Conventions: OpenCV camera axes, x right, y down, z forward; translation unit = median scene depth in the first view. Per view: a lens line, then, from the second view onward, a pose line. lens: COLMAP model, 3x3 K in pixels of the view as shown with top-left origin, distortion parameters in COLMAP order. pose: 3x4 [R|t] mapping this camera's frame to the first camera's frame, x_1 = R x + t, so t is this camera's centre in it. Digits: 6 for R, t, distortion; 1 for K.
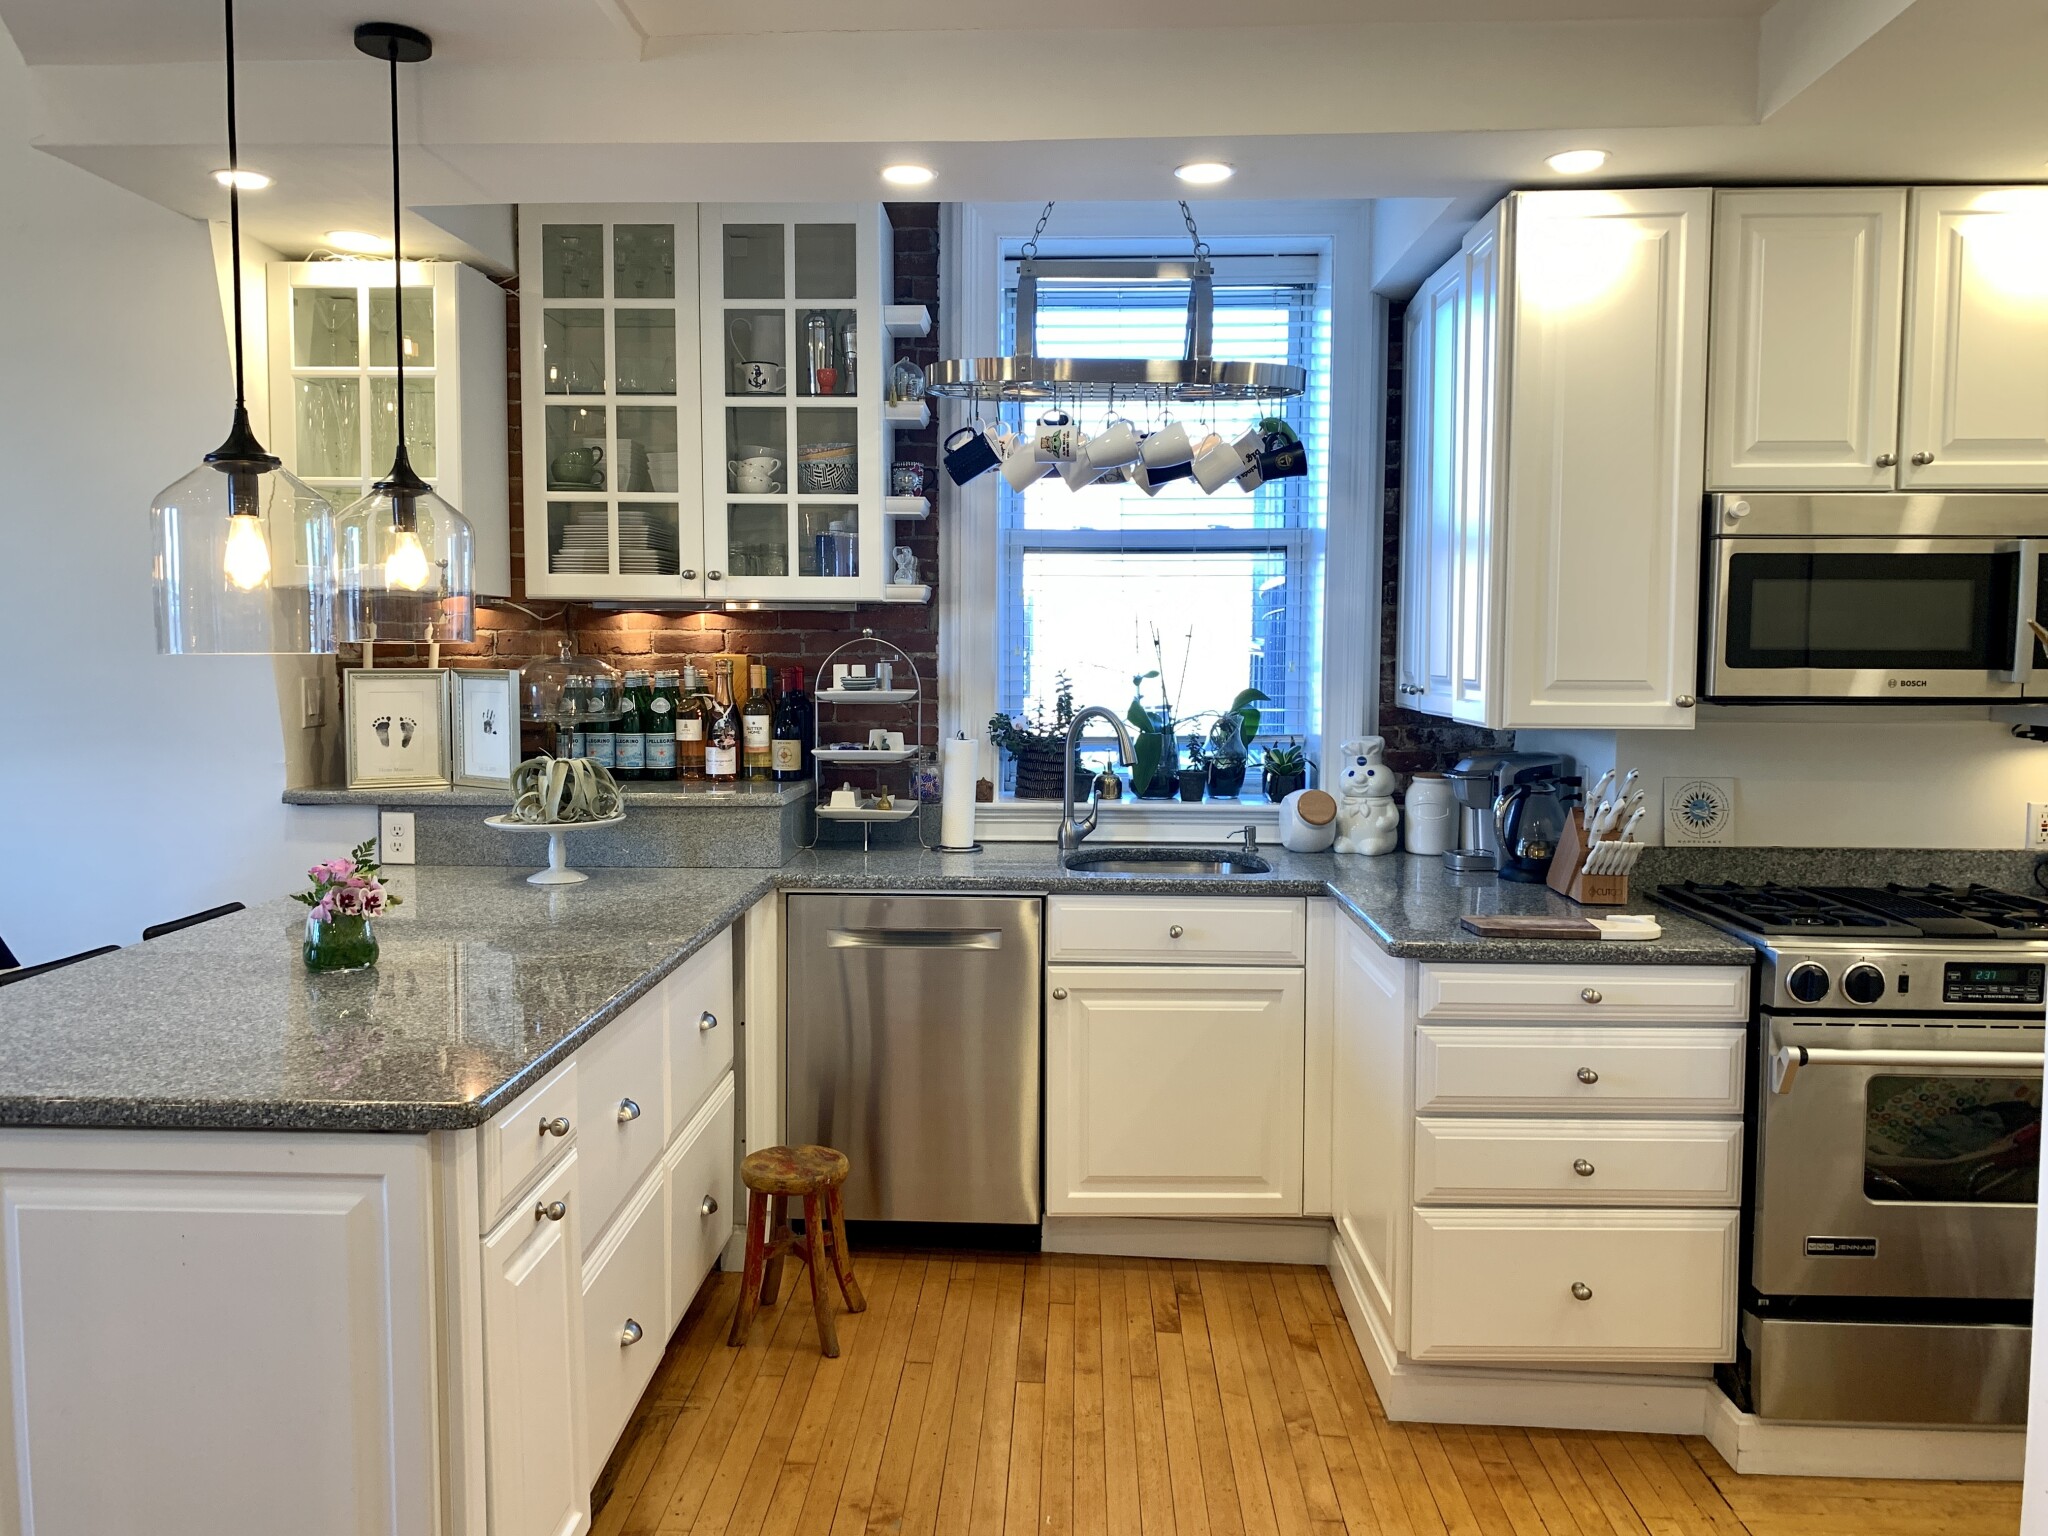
lens RADIAL K [[1563.2, 0, 1013.6], [0, 1563.2, 746.6], [0, 0, 1]] dist [0.054803, -0.069364]
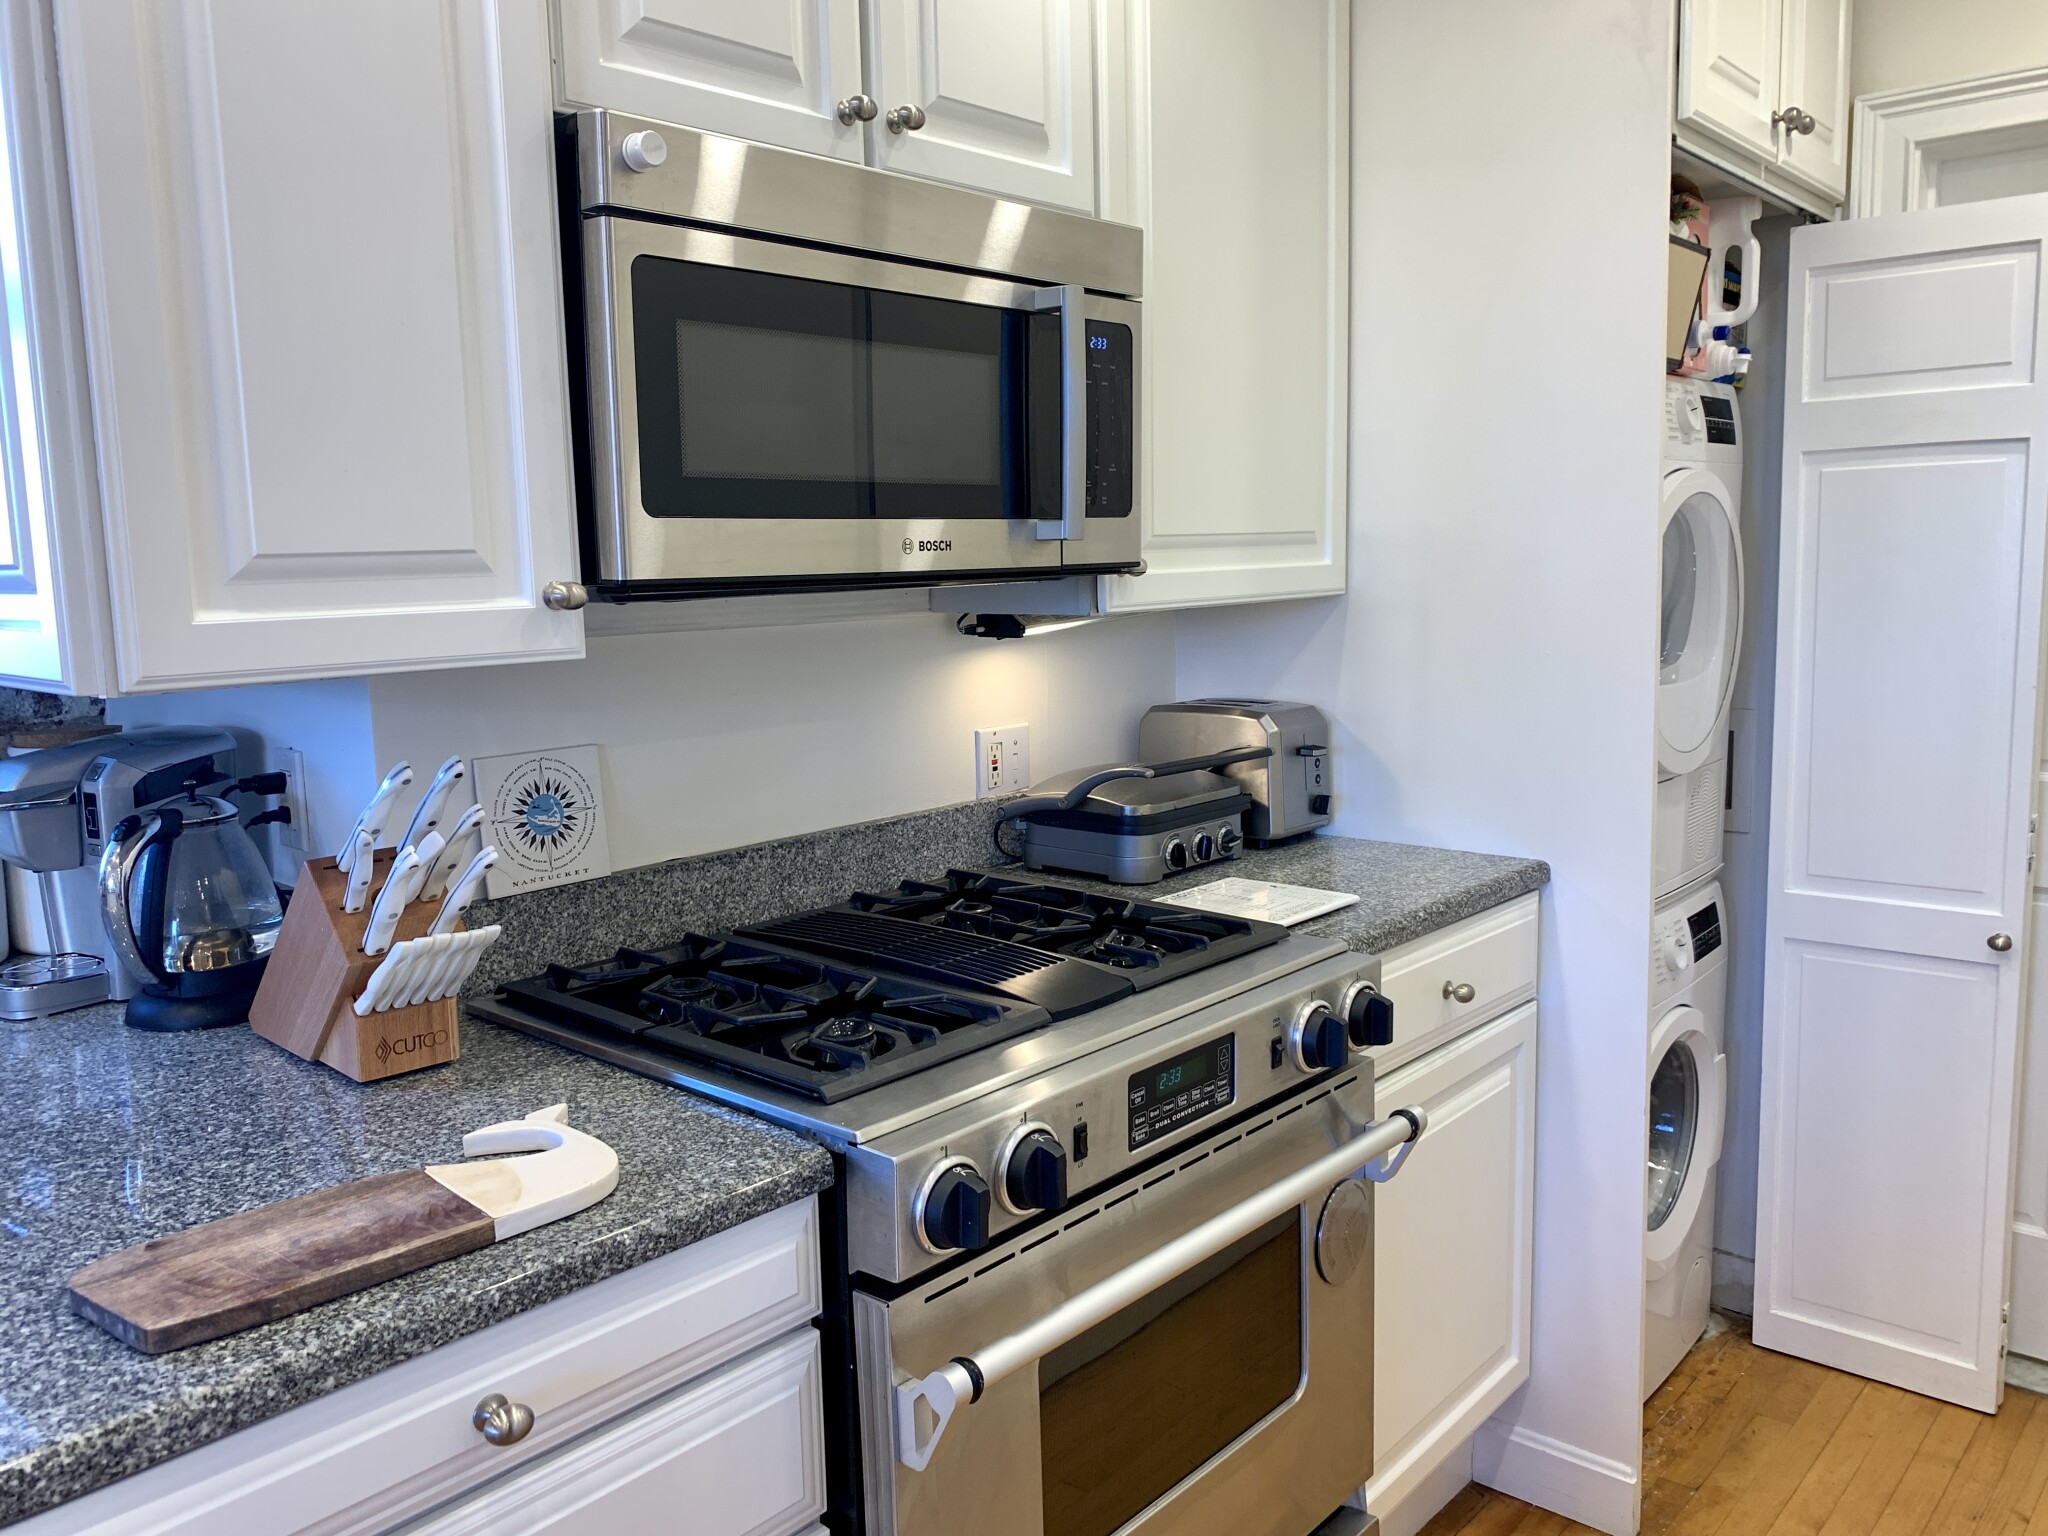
lens RADIAL K [[1563.2, 0, 1016.2], [0, 1563.2, 749.4], [0, 0, 1]] dist [0.054803, -0.069364]
pose [[0.648975, -0.117813, 0.751633, 0.161480], [0.077693, 0.993035, 0.088569, -0.014307], [-0.756832, 0.000918, 0.653608, 0.573400]]
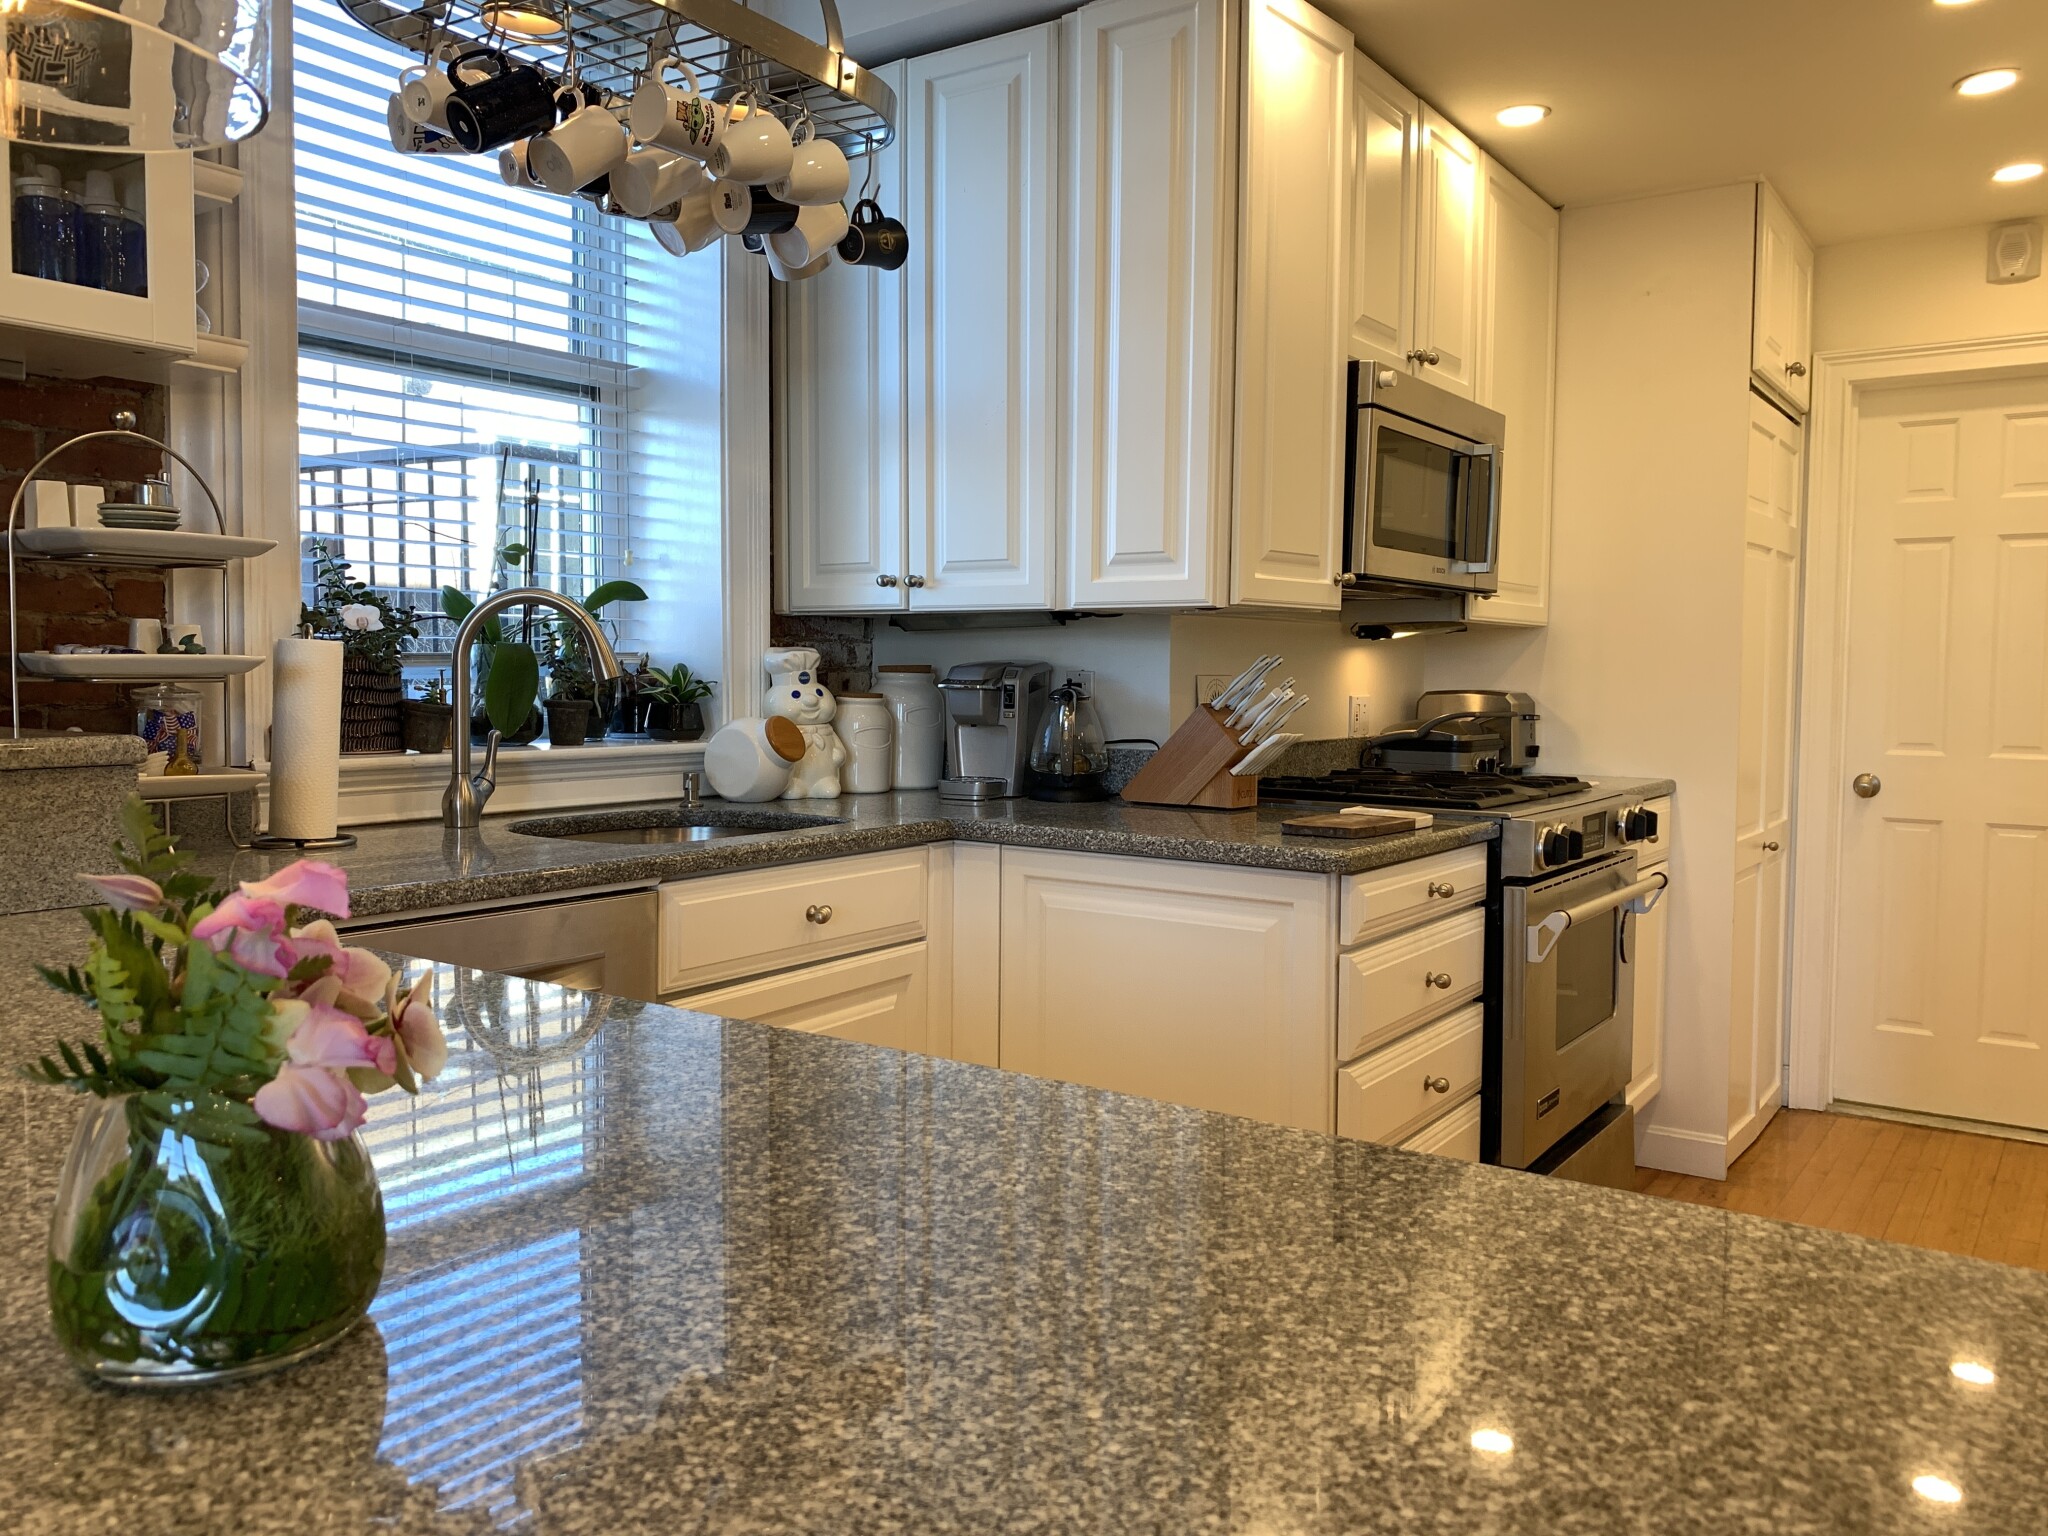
lens RADIAL K [[1563.2, 0, 1031.5], [0, 1563.2, 747.9], [0, 0, 1]] dist [0.054803, -0.069364]
pose [[0.550611, -0.043258, 0.833640, -0.426303], [0.049682, 0.998584, 0.019003, 0.041519], [-0.833282, 0.030954, 0.551981, 0.593196]]
